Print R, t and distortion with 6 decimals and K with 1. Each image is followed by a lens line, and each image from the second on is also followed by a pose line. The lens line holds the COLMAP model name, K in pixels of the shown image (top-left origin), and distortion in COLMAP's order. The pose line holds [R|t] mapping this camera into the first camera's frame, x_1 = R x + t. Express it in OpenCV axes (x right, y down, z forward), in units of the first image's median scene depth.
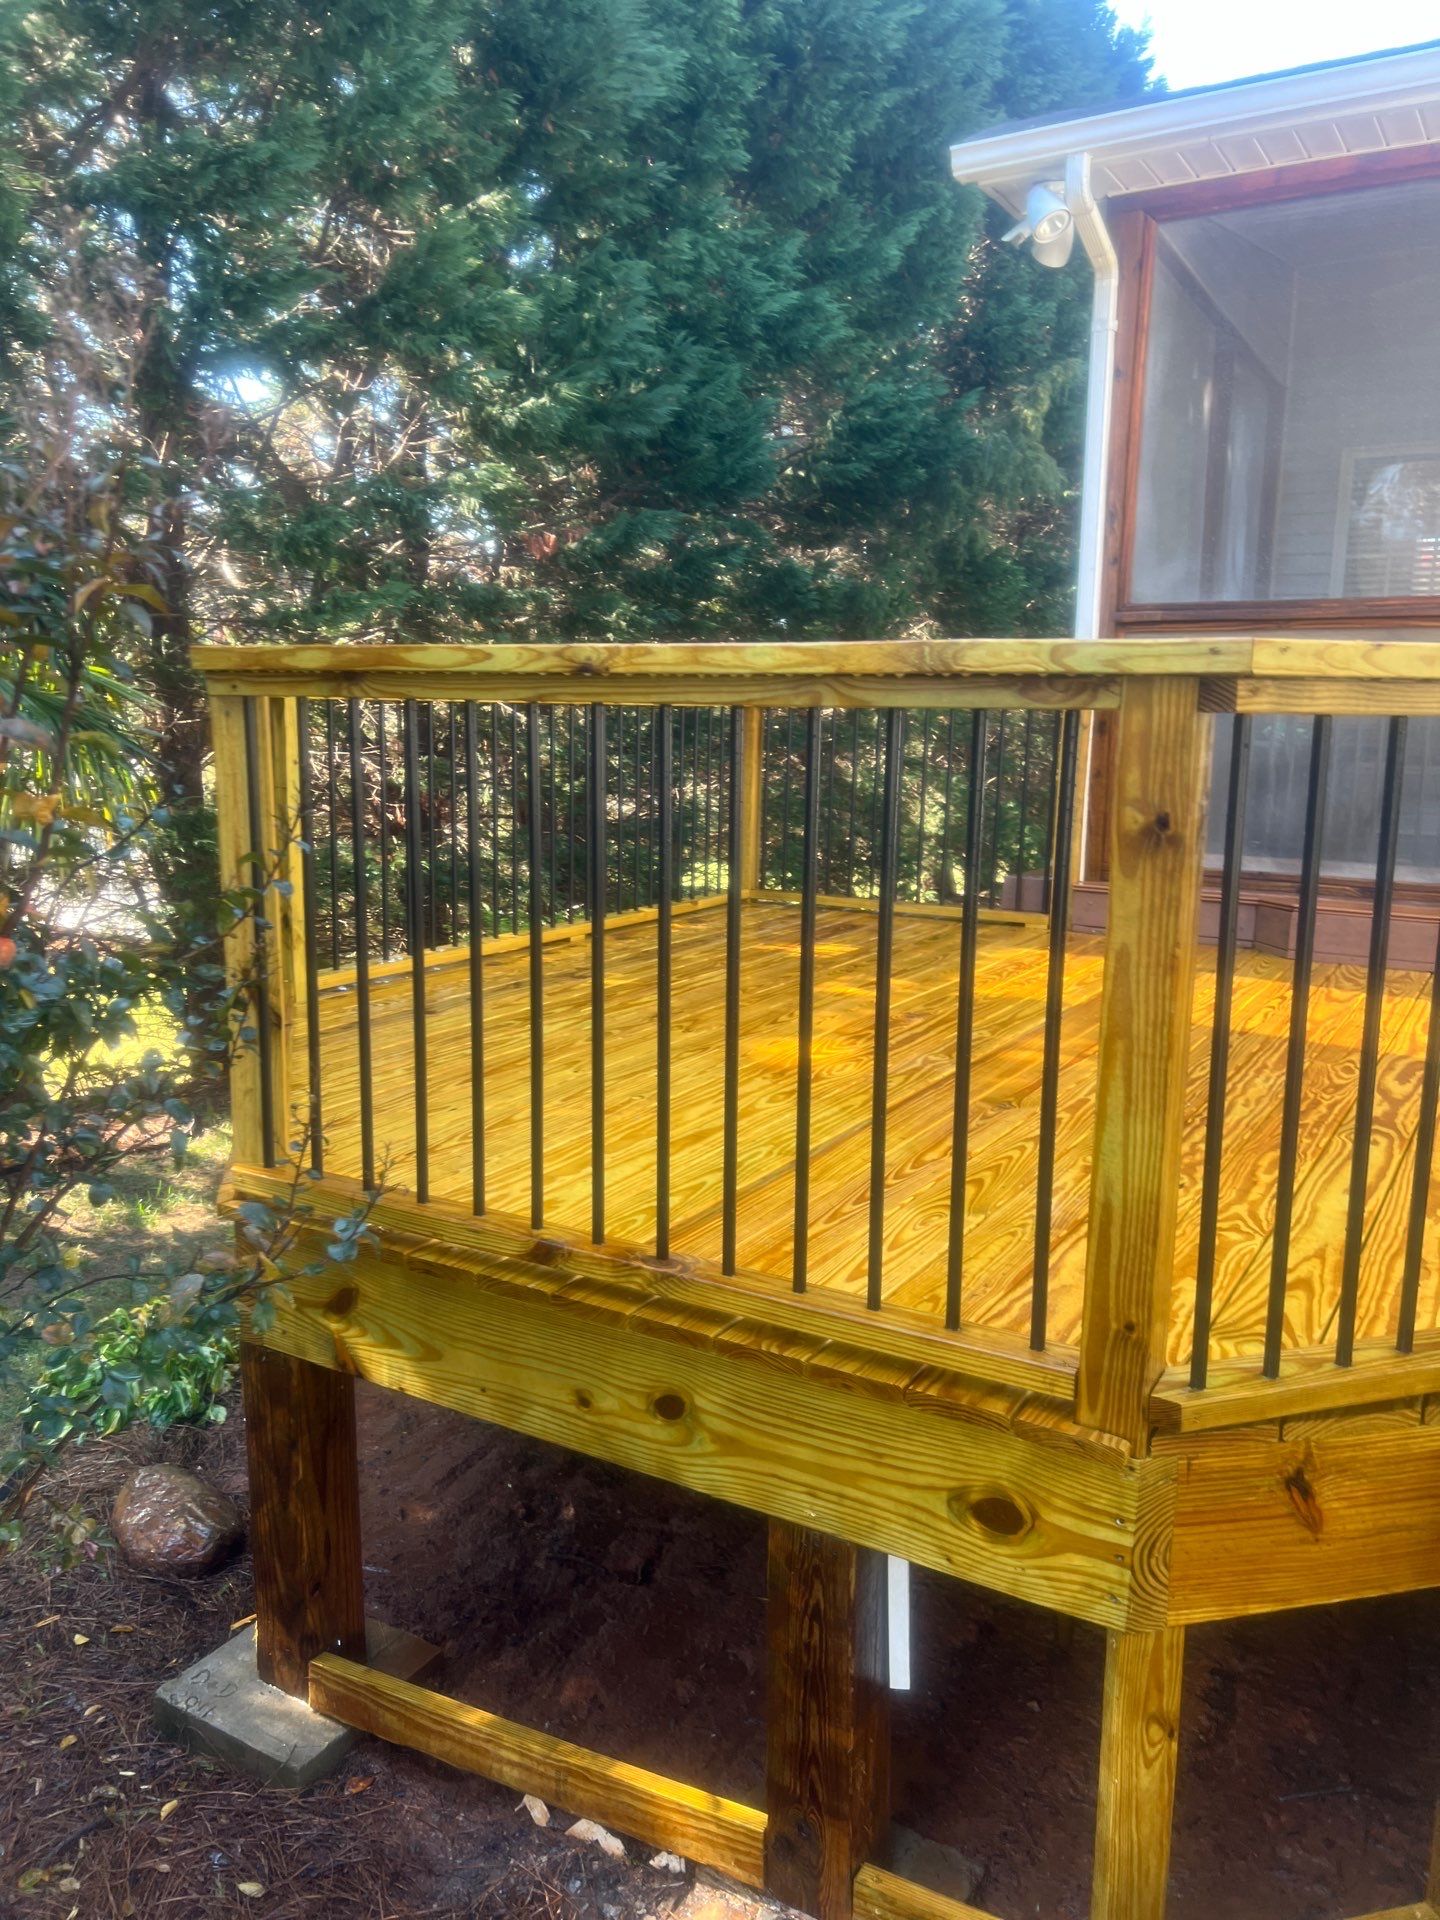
lens RADIAL K [[1395.9, 0, 728.4], [0, 1395.9, 959.1], [0, 0, 1]] dist [0.046559, -0.057233]
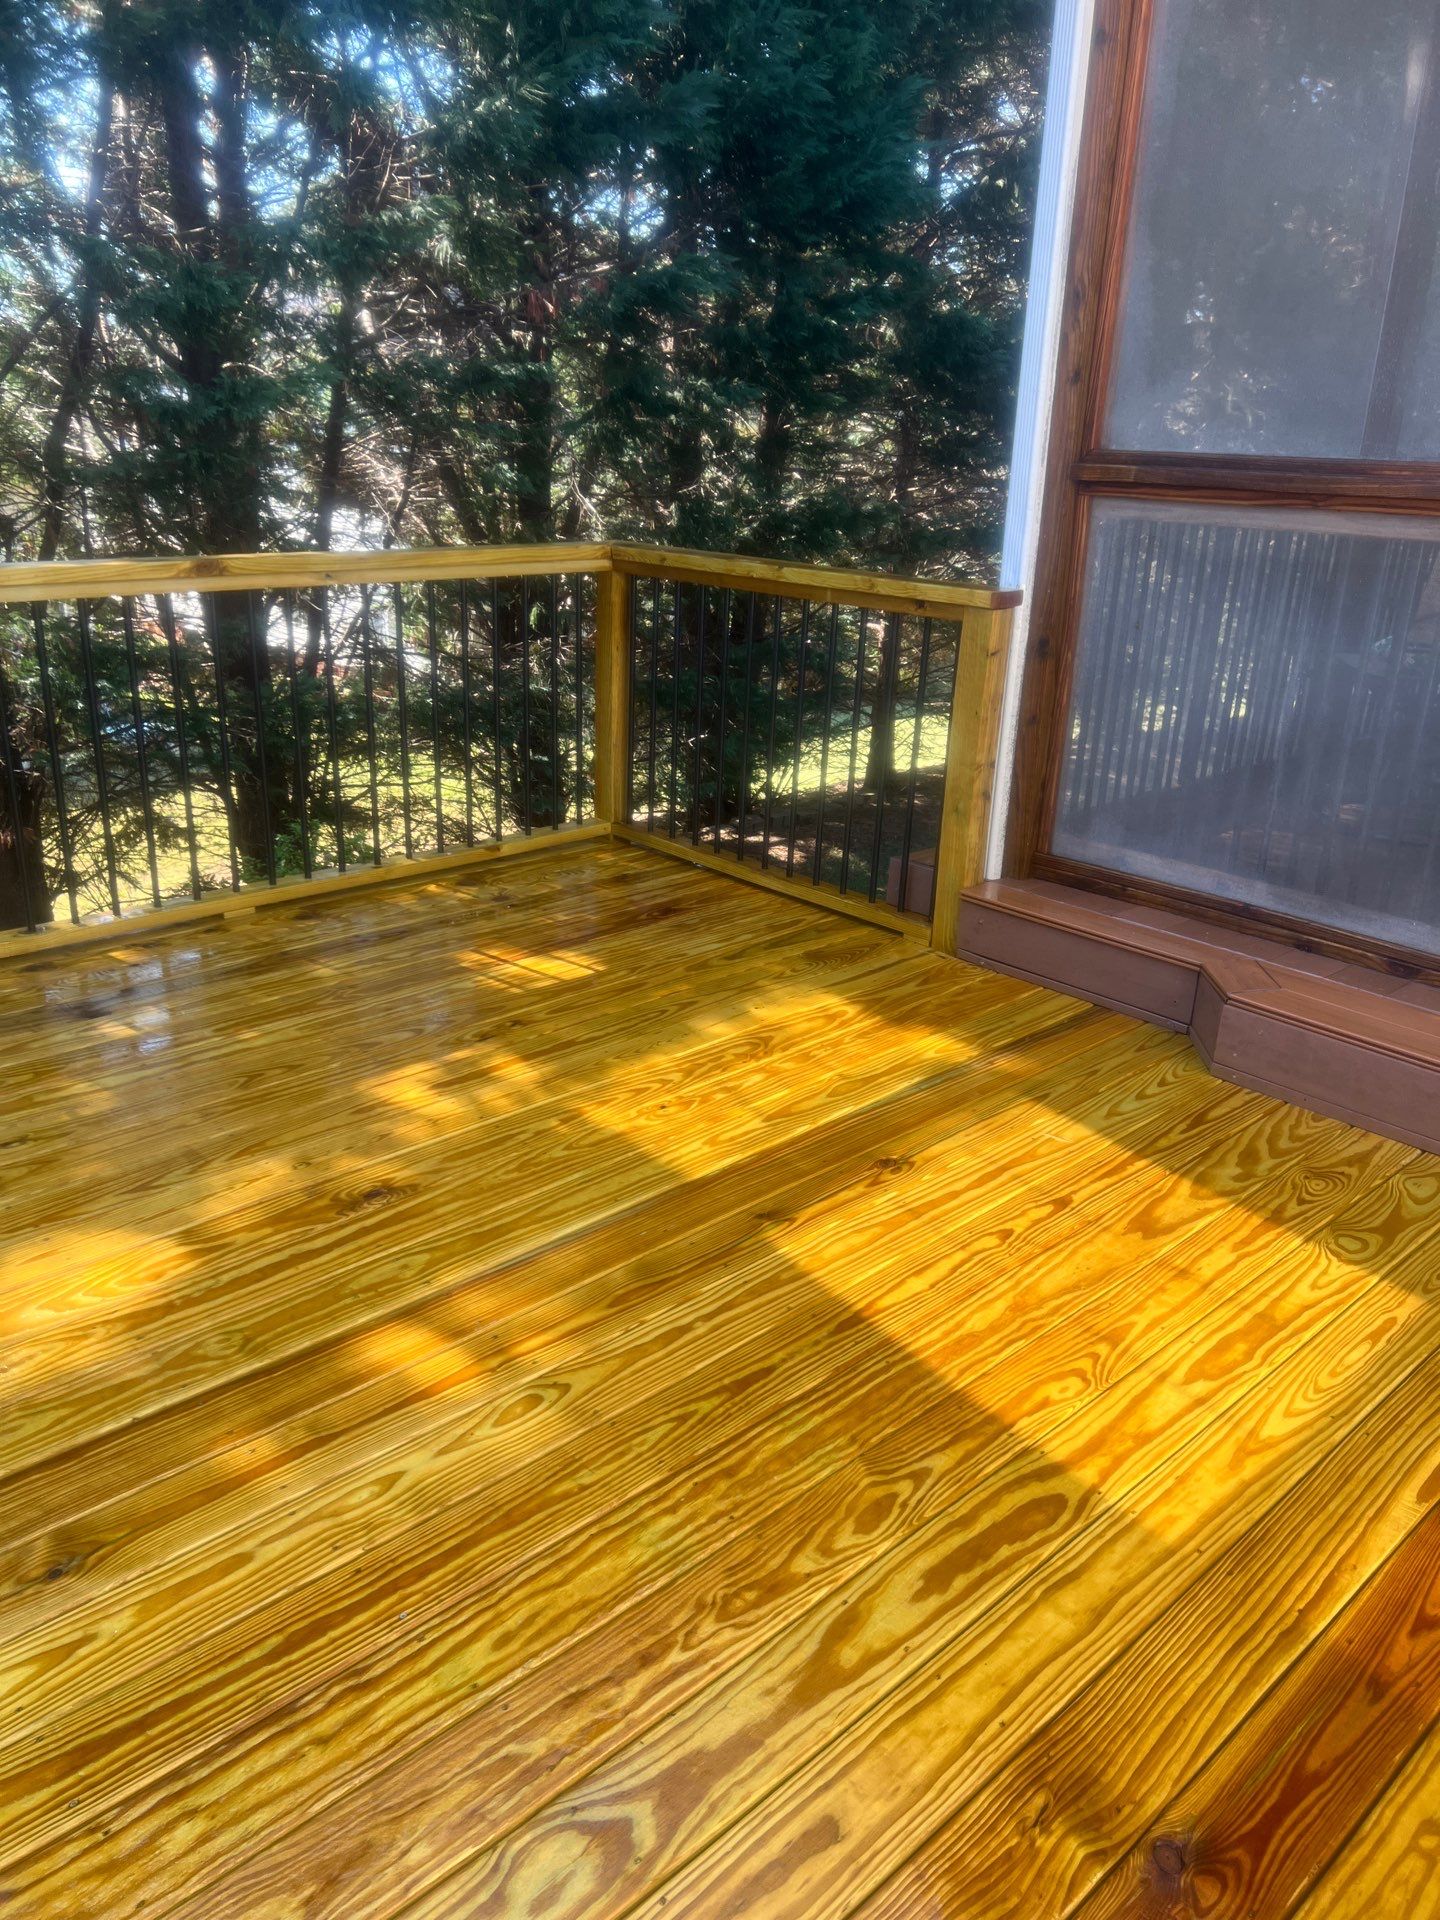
lens RADIAL K [[1418.0, 0, 733.2], [0, 1418.0, 976.9], [0, 0, 1]] dist [0.050967, -0.057217]
pose [[0.961694, 0.112112, -0.250153, 0.813575], [-0.063821, 0.979037, 0.193425, -0.352478], [0.266594, -0.170051, 0.948689, 0.823139]]
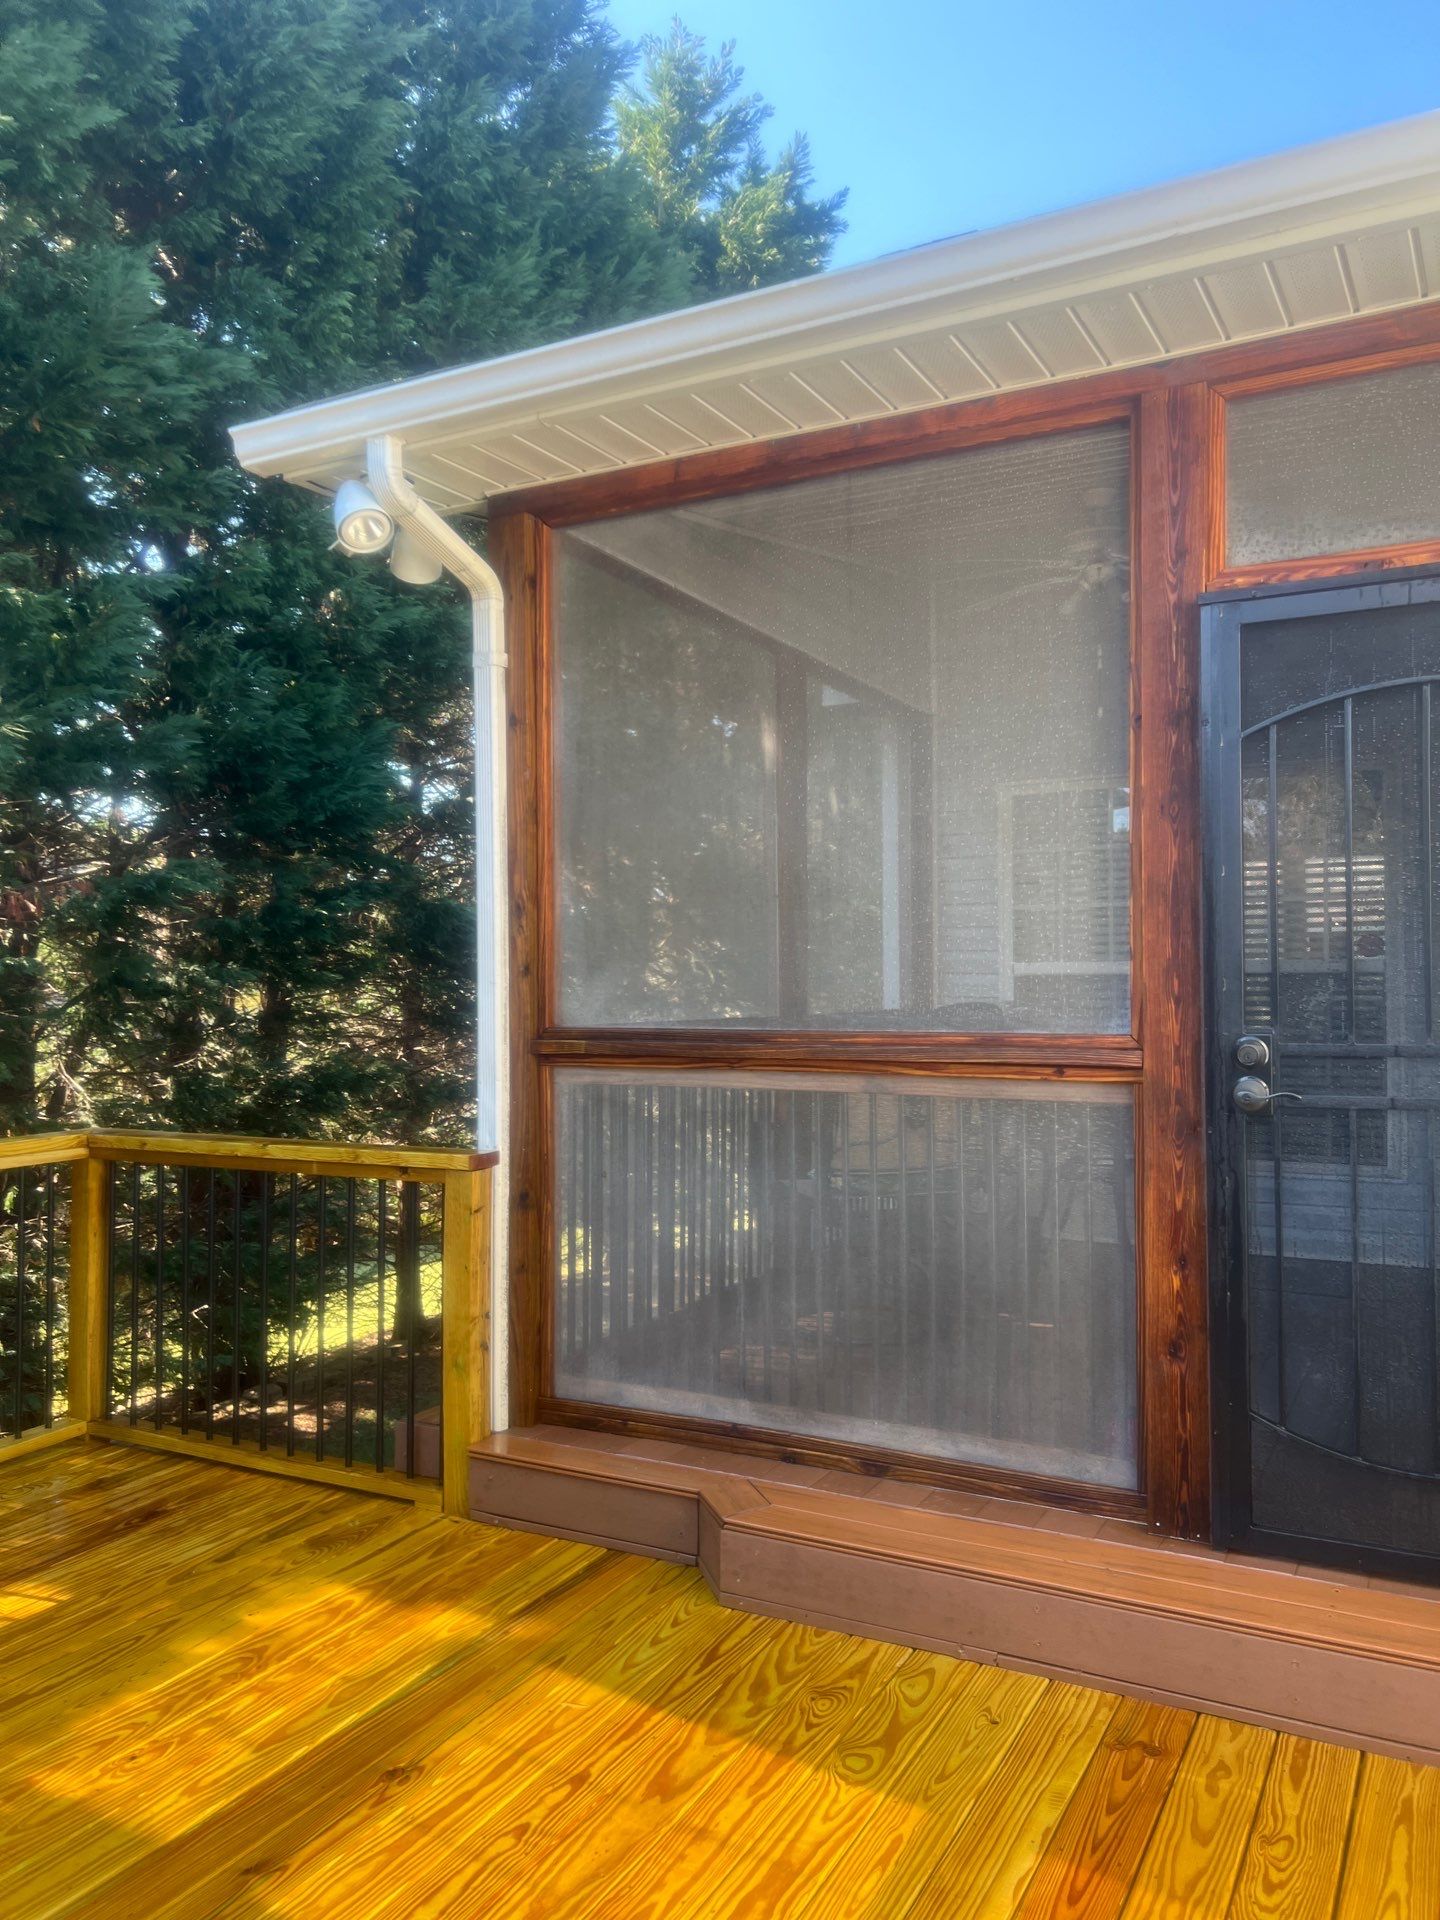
lens RADIAL K [[1418.0, 0, 733.2], [0, 1418.0, 976.9], [0, 0, 1]] dist [0.050967, -0.057217]
pose [[0.998417, -0.020950, 0.052204, 0.878959], [0.030050, 0.983180, -0.180150, -0.377798], [-0.047551, 0.181434, 0.982253, 0.740645]]
